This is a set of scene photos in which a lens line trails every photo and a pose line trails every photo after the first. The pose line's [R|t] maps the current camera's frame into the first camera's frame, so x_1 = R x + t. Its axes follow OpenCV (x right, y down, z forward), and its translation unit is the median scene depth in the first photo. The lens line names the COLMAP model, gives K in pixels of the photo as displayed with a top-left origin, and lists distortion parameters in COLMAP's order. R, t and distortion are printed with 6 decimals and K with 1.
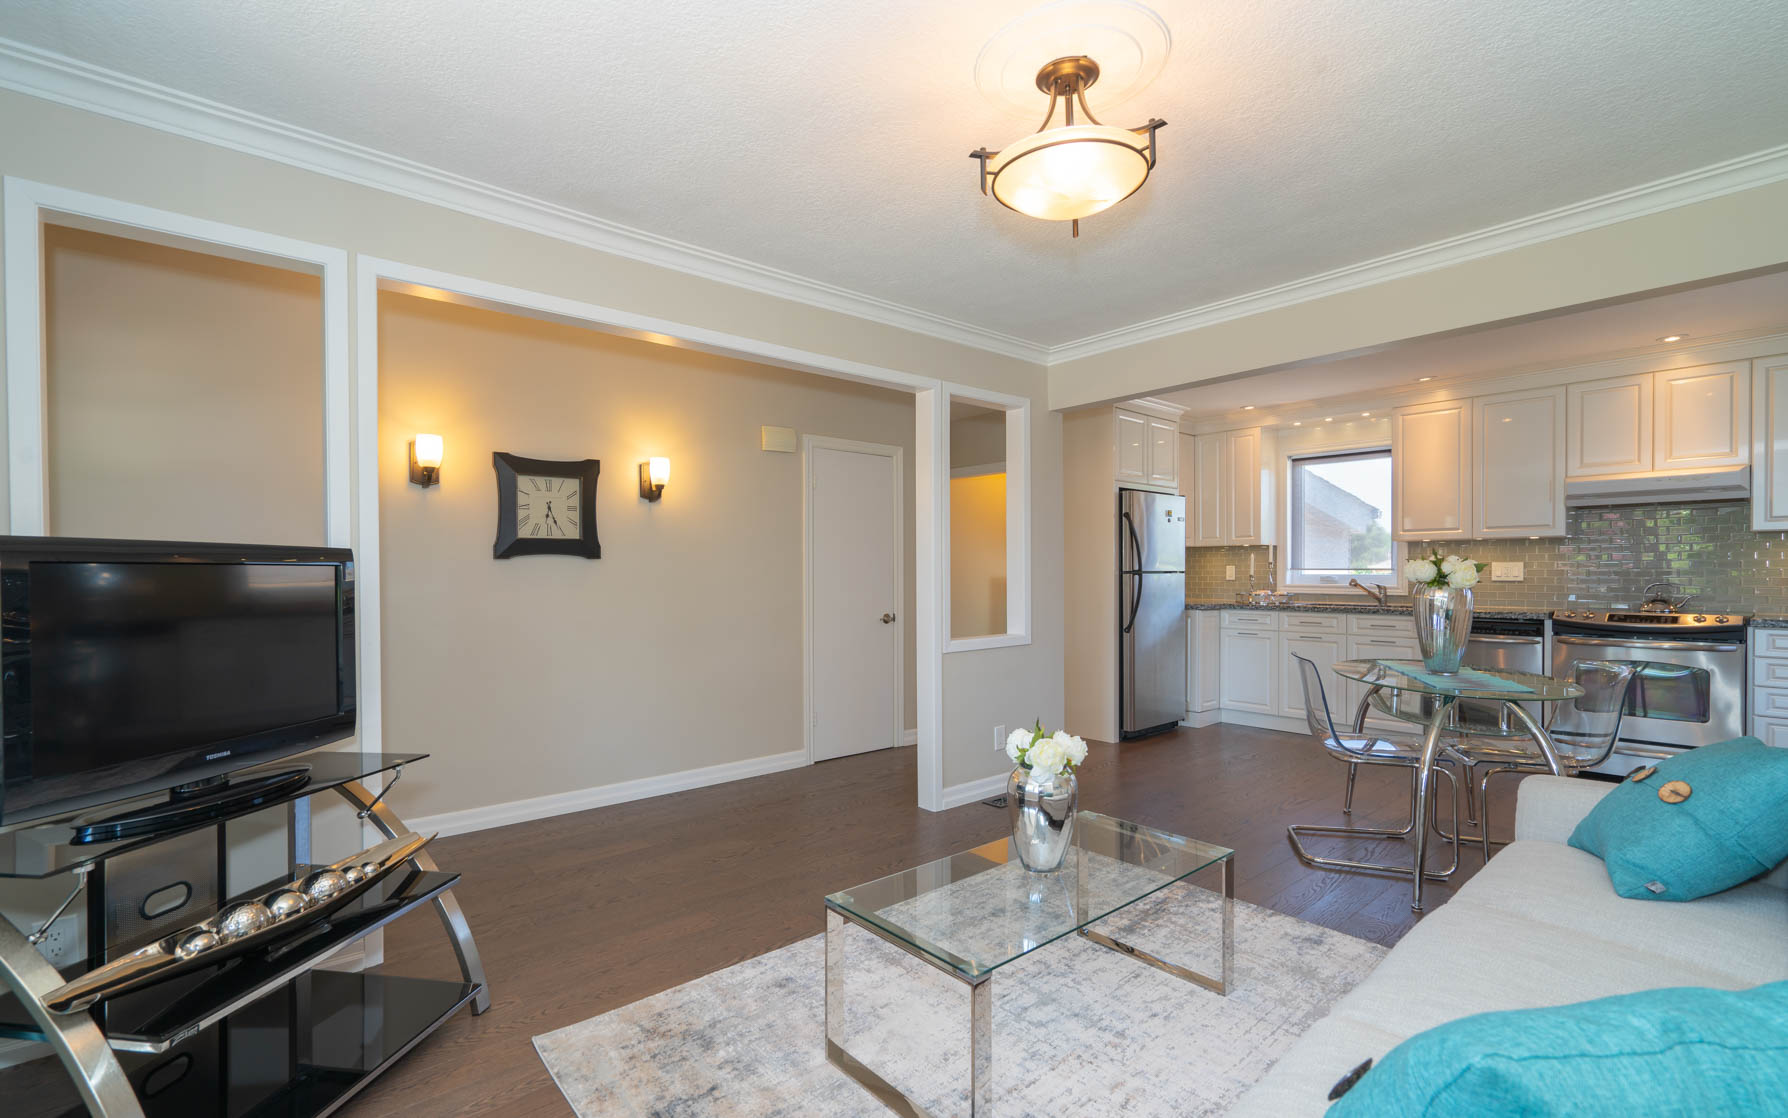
lens RADIAL K [[816.3, 0, 895.8], [0, 816.3, 579.5], [0, 0, 1]] dist [0.003181, 0.000745]
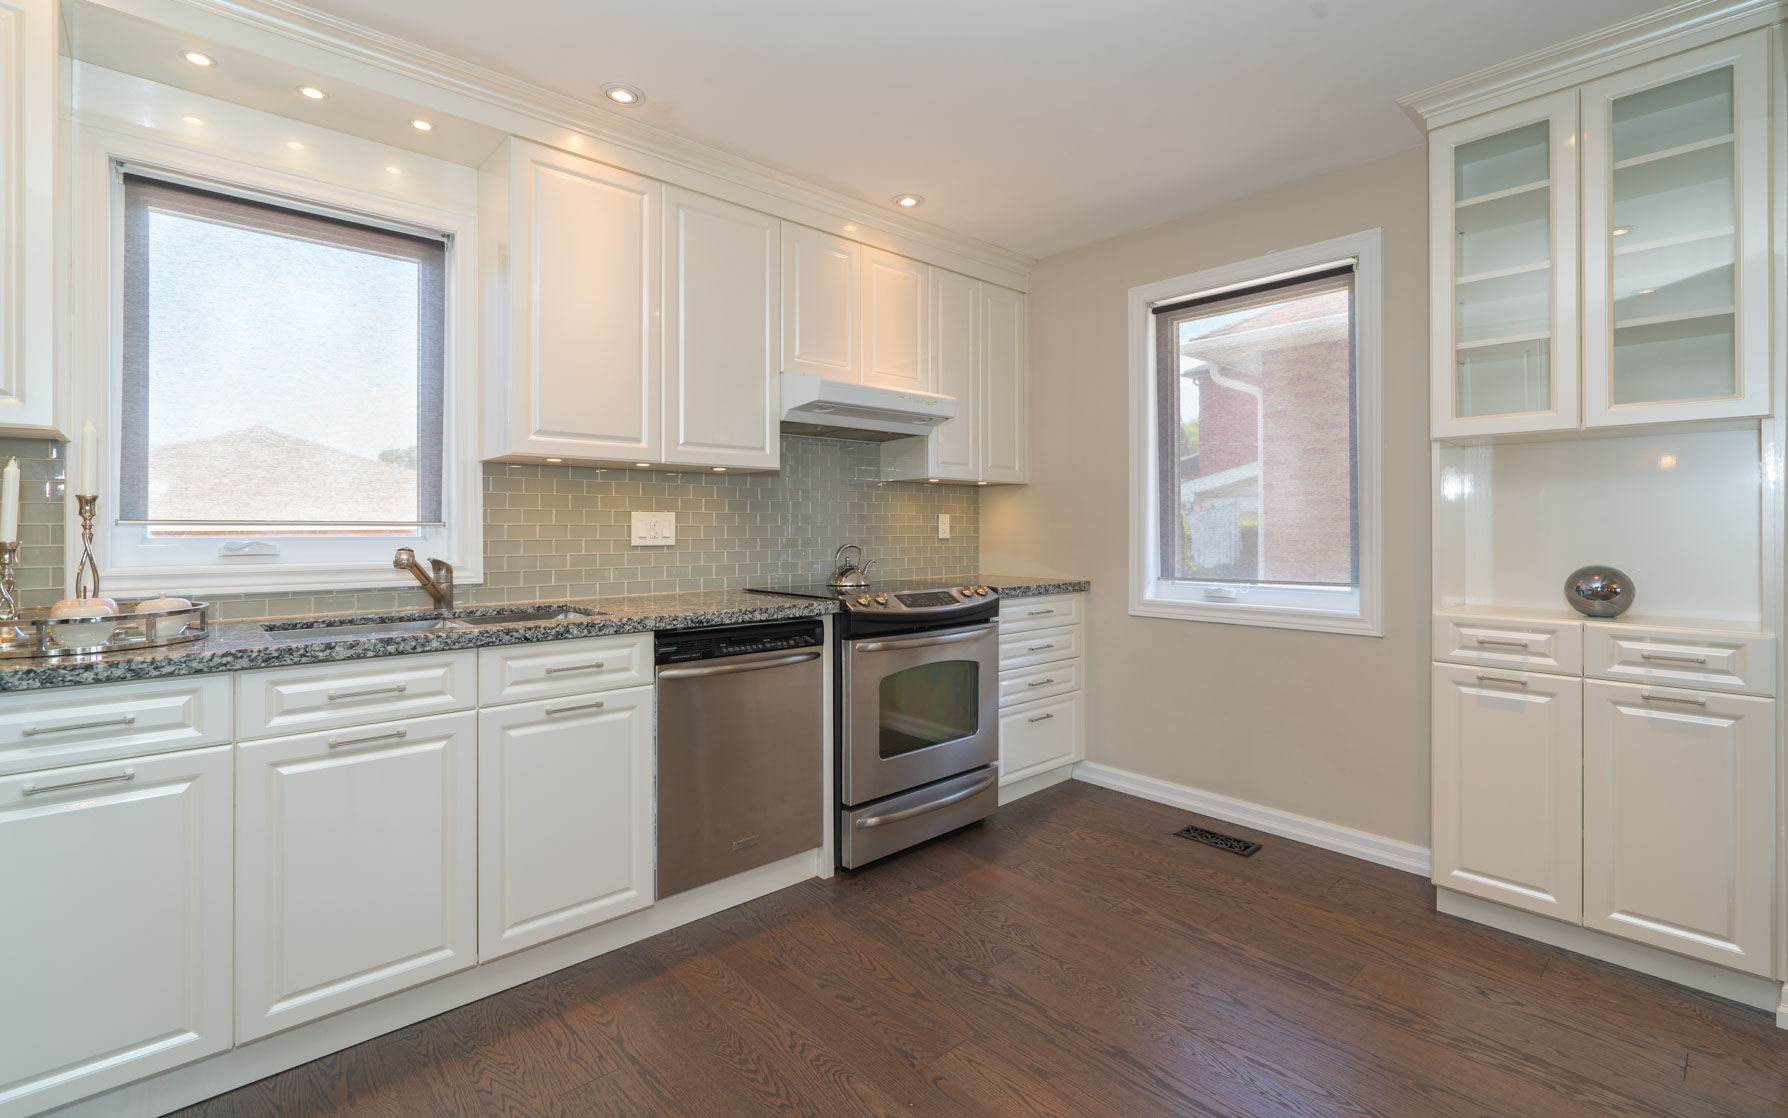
lens RADIAL K [[777.8, 0, 787.4], [0, 777.8, 521.8], [0, 0, 1]] dist [-0.001221, 0.000030]
pose [[-0.011208, 0.009835, 0.999889, 0.228331], [0.011009, 0.999892, -0.009712, -0.008364], [-0.999877, 0.010899, -0.011315, 0.920553]]
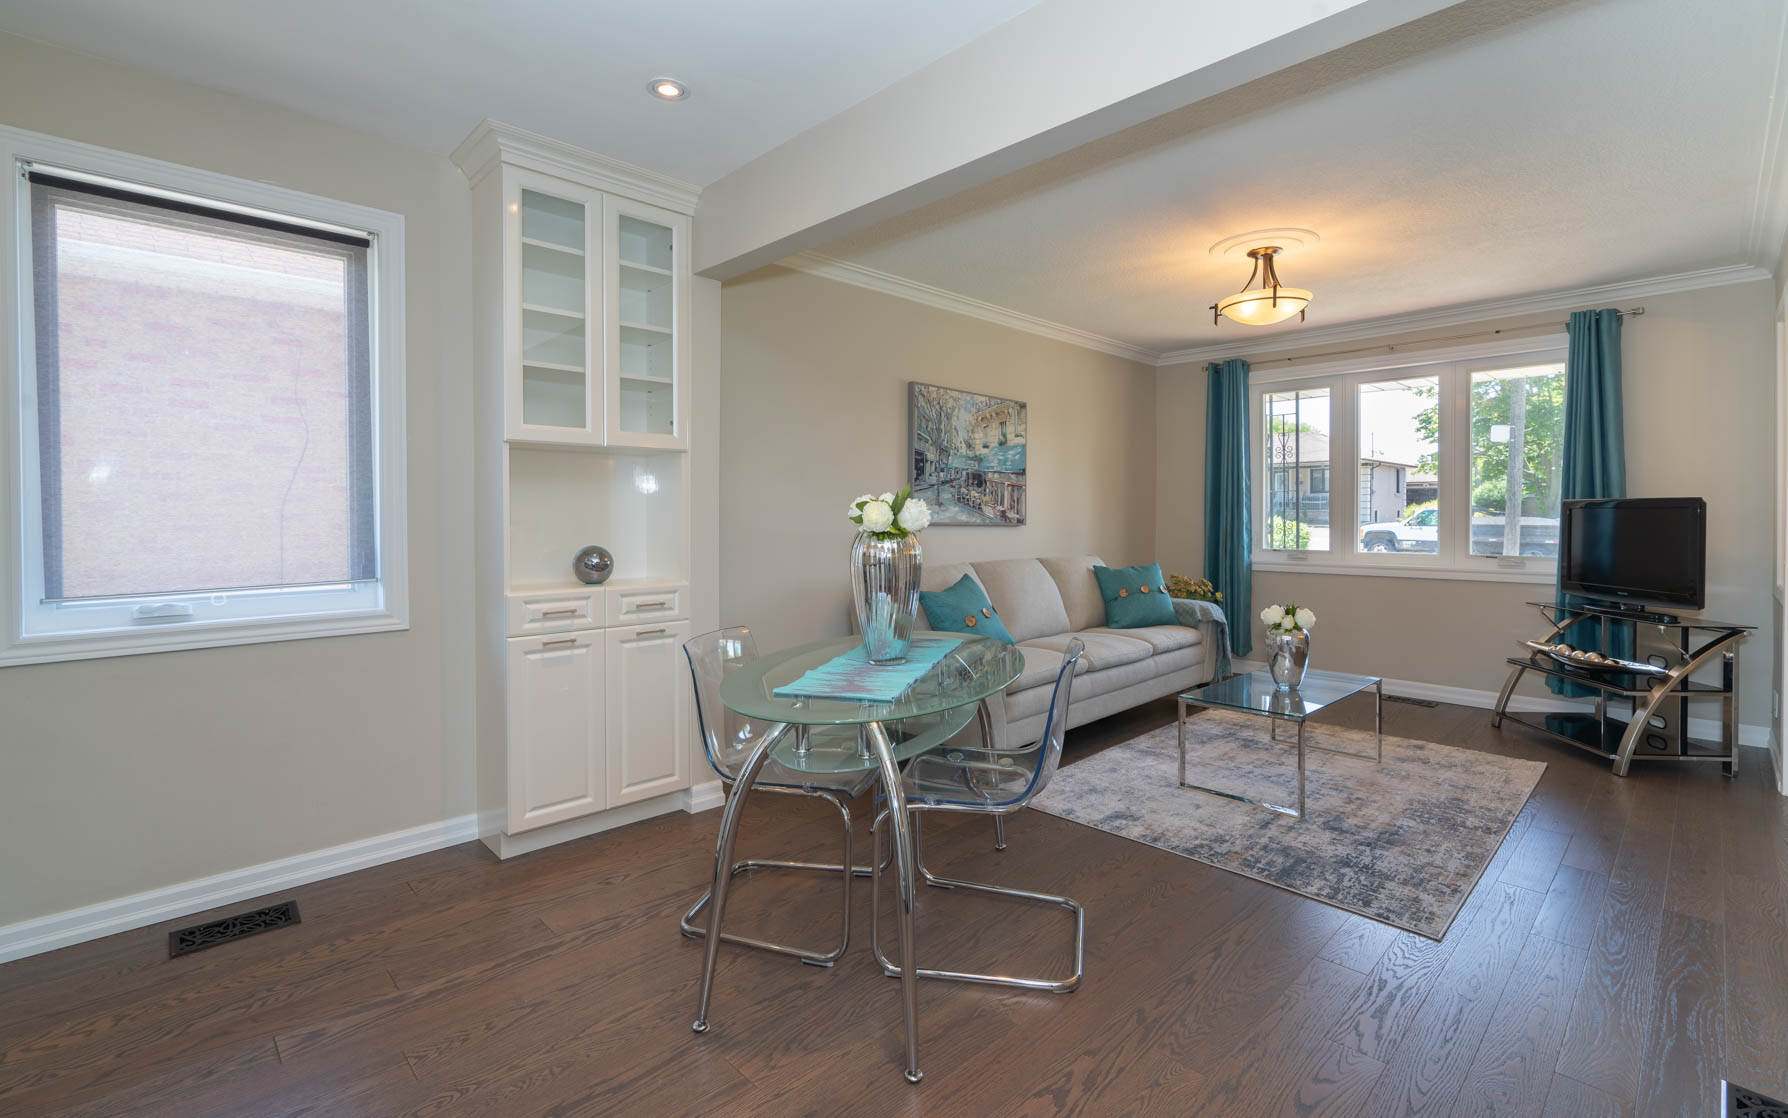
lens RADIAL K [[790.8, 0, 971.5], [0, 790.8, 524.6], [0, 0, 1]] dist [0.013662, 0.000046]
pose [[-0.990791, 0.008942, -0.135101, 0.438061], [0.006030, 0.999741, 0.021953, -0.011163], [0.135262, 0.020936, -0.990589, 1.088695]]
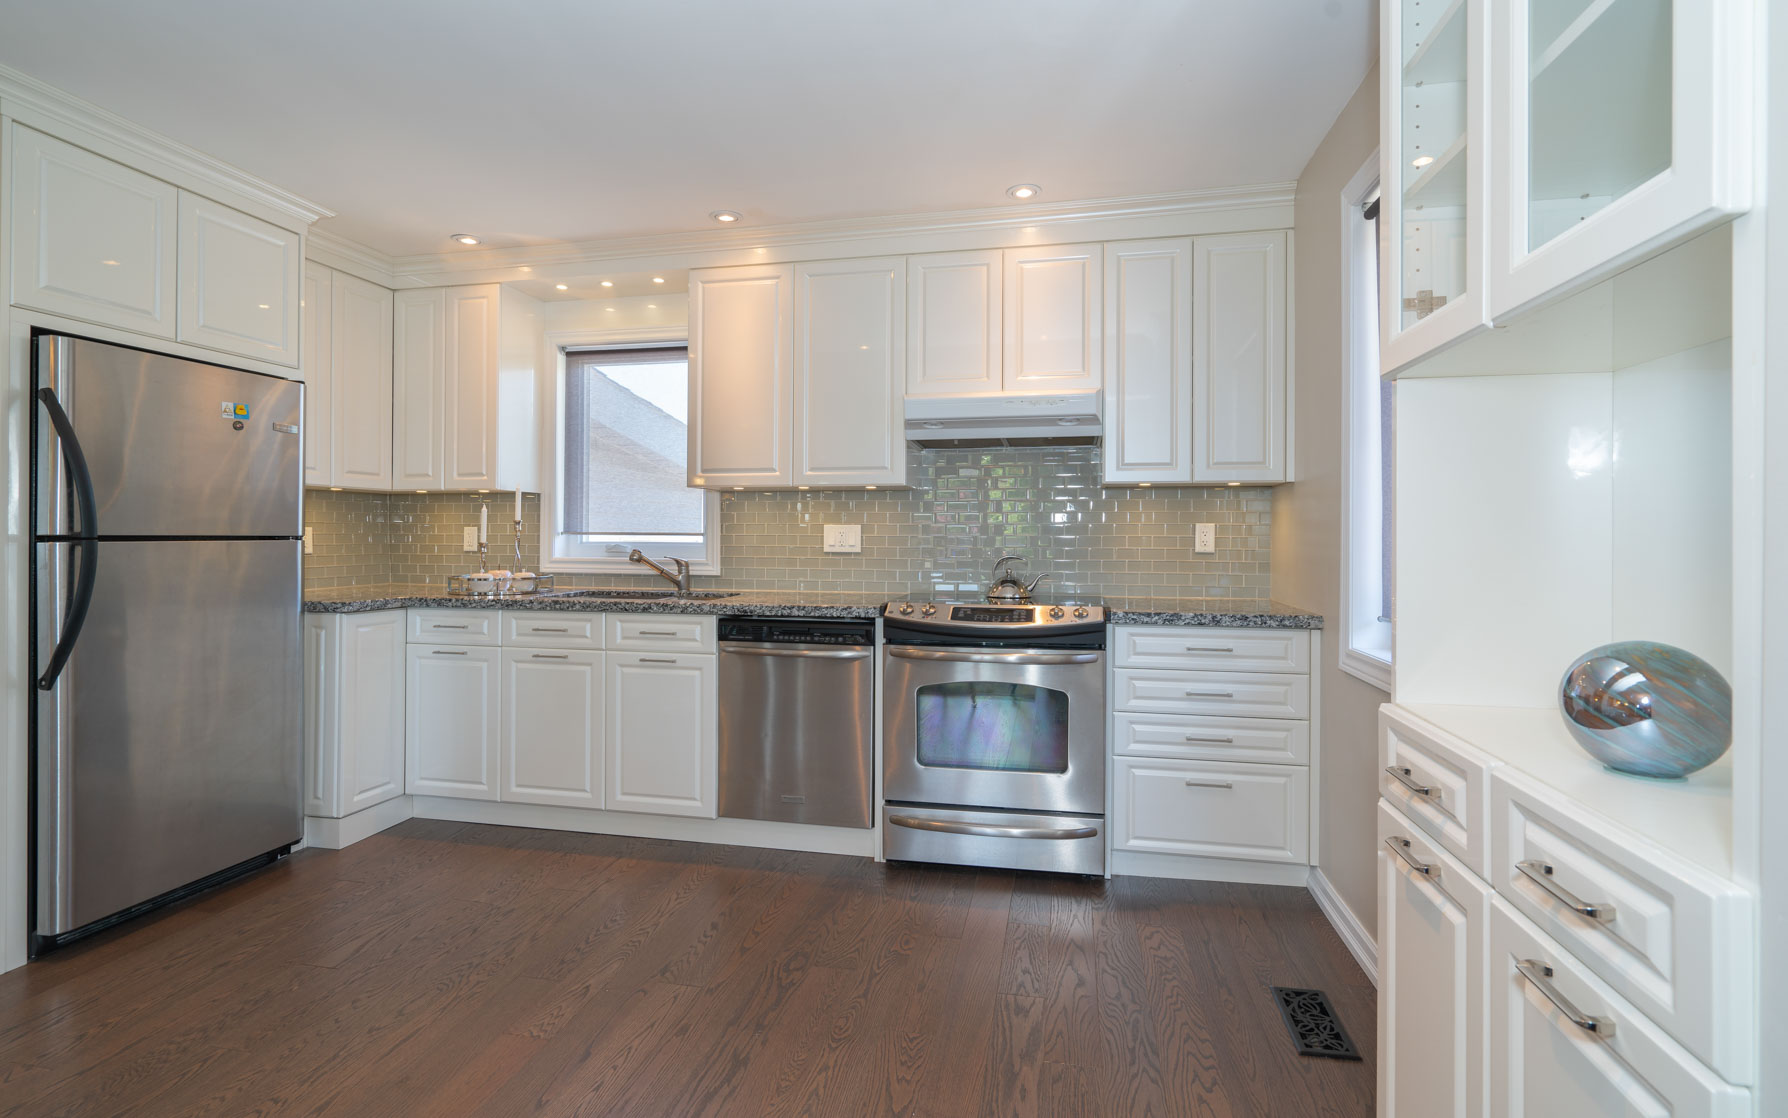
lens RADIAL K [[772.8, 0, 969.1], [0, 772.8, 530.0], [0, 0, 1]] dist [-0.002539, 0.000110]
pose [[0.756845, 0.008716, 0.653536, 0.416506], [0.002001, 0.999875, -0.015652, -0.006564], [-0.653591, 0.013154, 0.756733, 0.458786]]
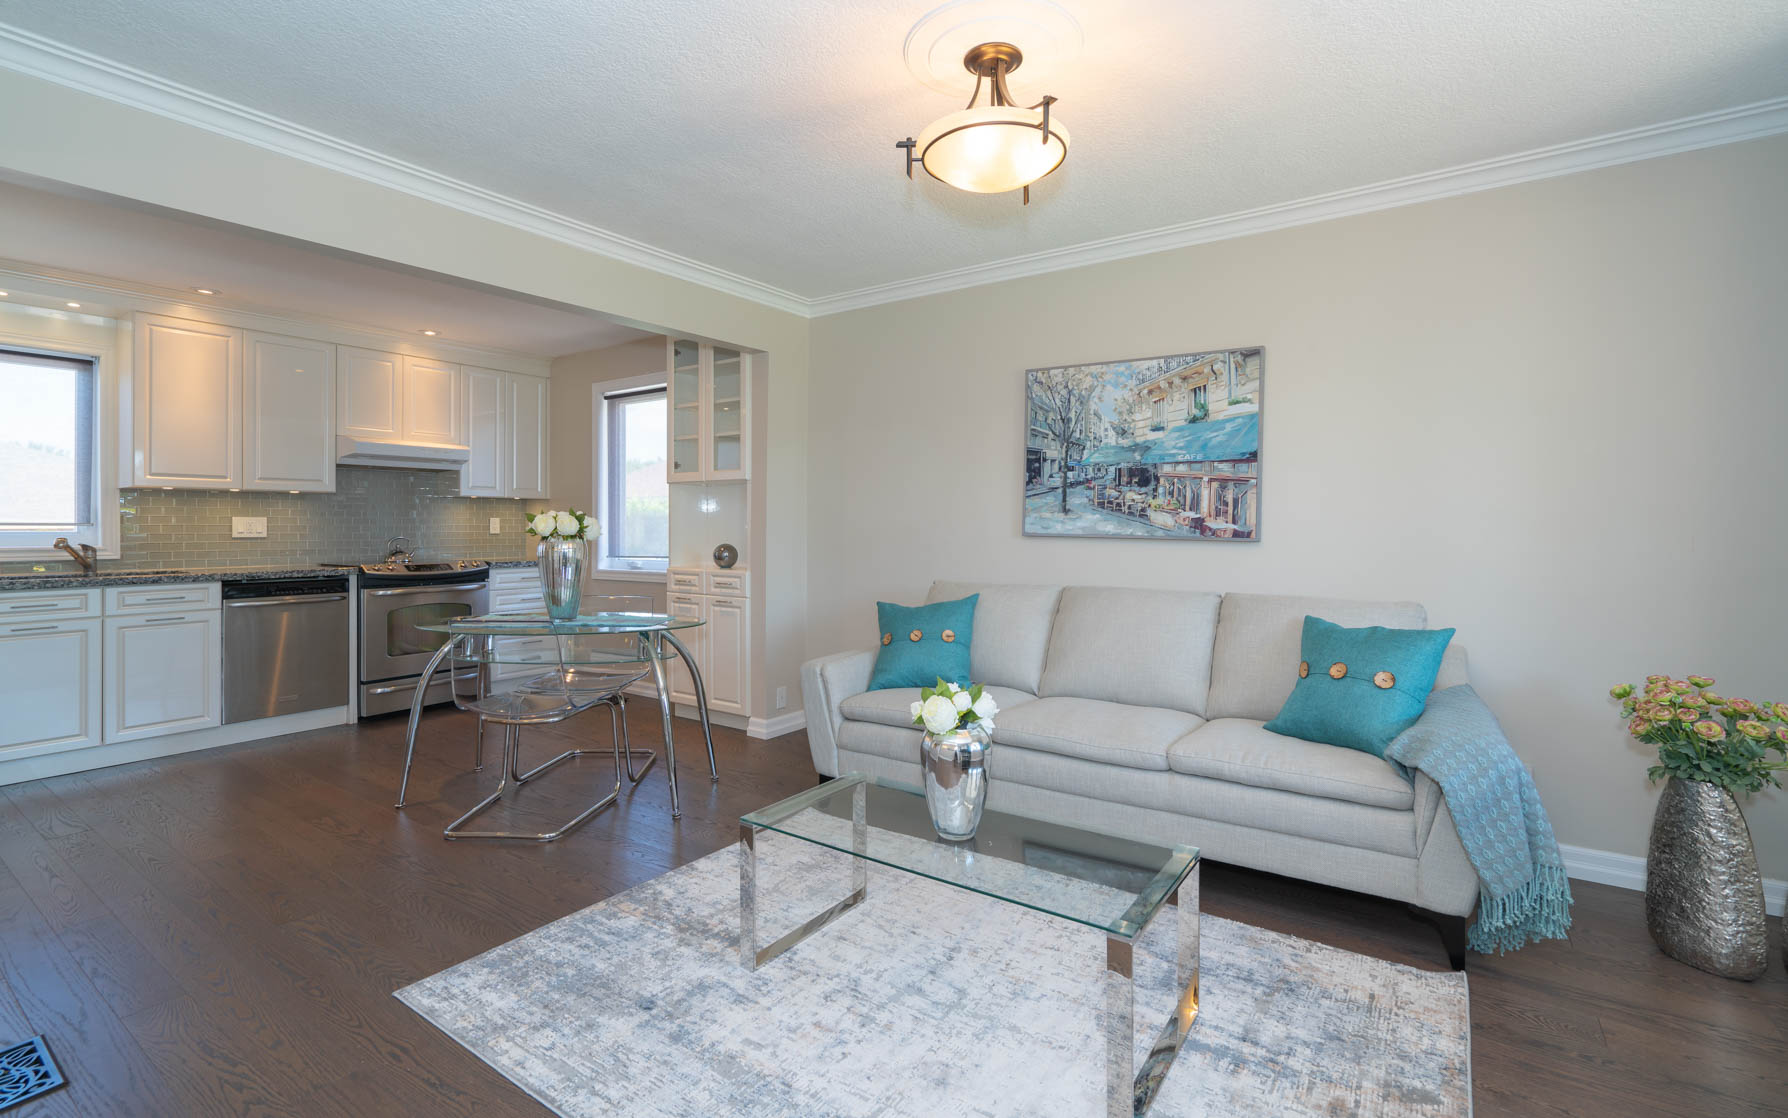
lens RADIAL K [[846.3, 0, 845.9], [0, 846.3, 521.9], [0, 0, 1]] dist [0.003865, 0.000980]
pose [[-0.249965, 0.007466, 0.968226, -0.331234], [0.011533, 0.999922, -0.004733, -0.003789], [-0.968186, 0.009984, -0.250032, 0.597154]]
